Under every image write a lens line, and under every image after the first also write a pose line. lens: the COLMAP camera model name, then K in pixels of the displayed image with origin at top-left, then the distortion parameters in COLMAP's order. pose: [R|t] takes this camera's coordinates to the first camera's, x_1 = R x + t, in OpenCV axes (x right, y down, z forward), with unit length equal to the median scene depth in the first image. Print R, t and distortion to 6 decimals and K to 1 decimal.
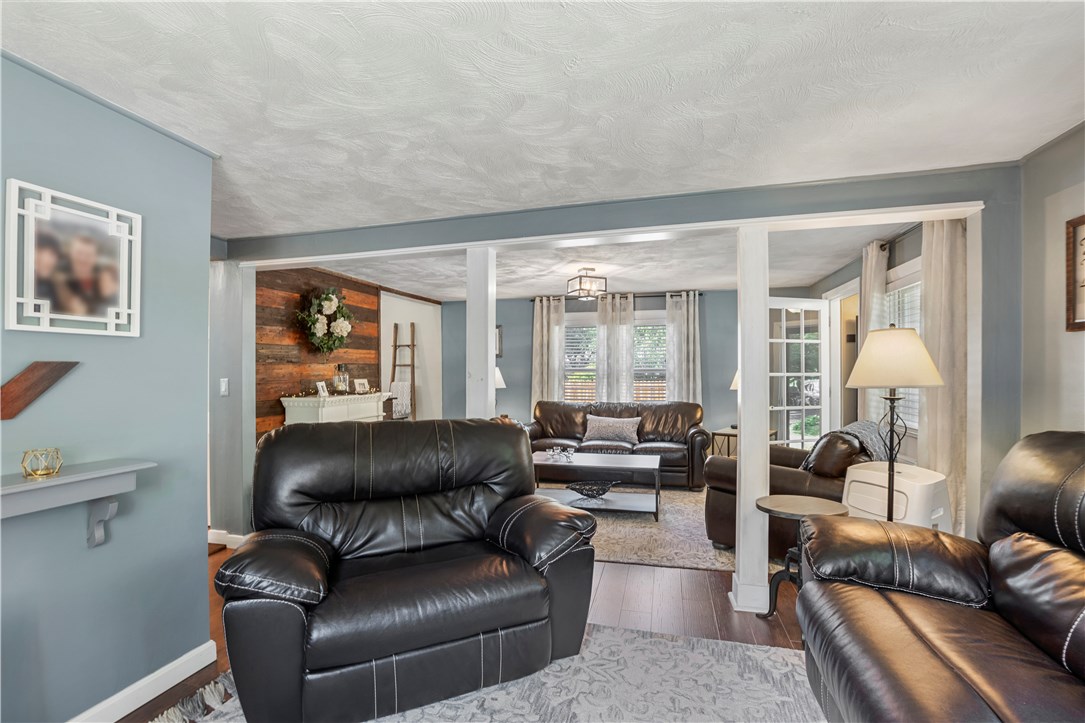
lens RADIAL K [[477.0, 0, 543.6], [0, 477.0, 364.6], [0, 0, 1]] dist [-0.023128, 0.000084]
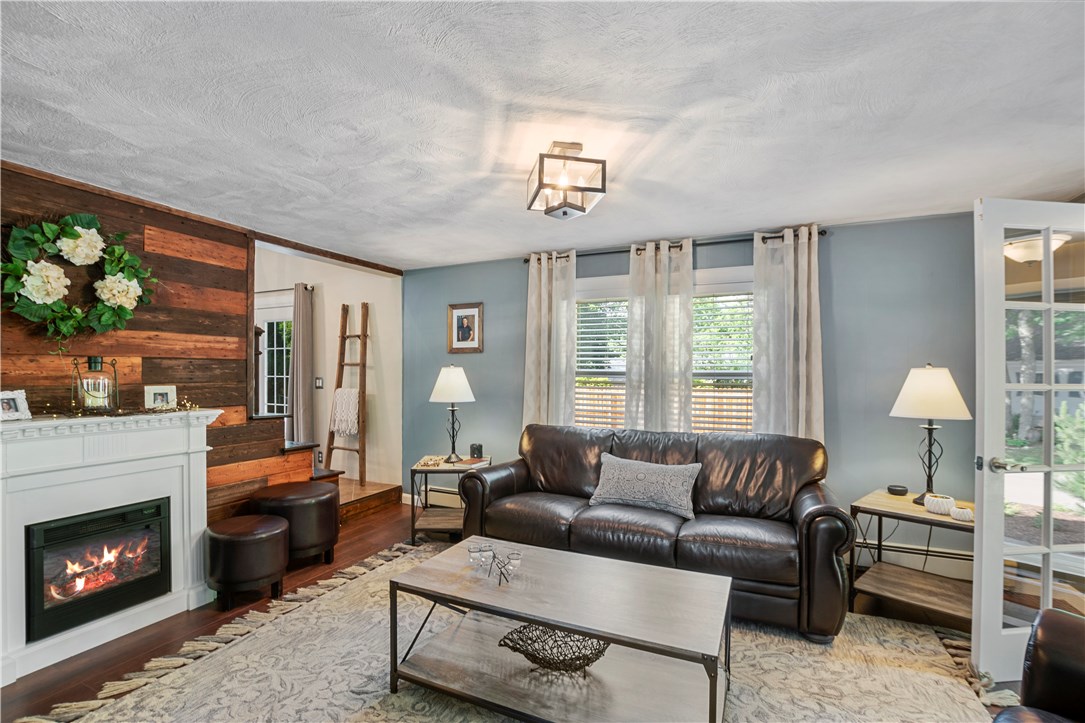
lens RADIAL K [[477.0, 0, 542.7], [0, 477.0, 368.6], [0, 0, 1]] dist [-0.023128, 0.000084]
pose [[0.984729, 0.007646, -0.173928, 0.116322], [-0.007655, 0.999971, 0.000617, 0.005773], [0.173927, 0.000724, 0.984758, 0.428705]]
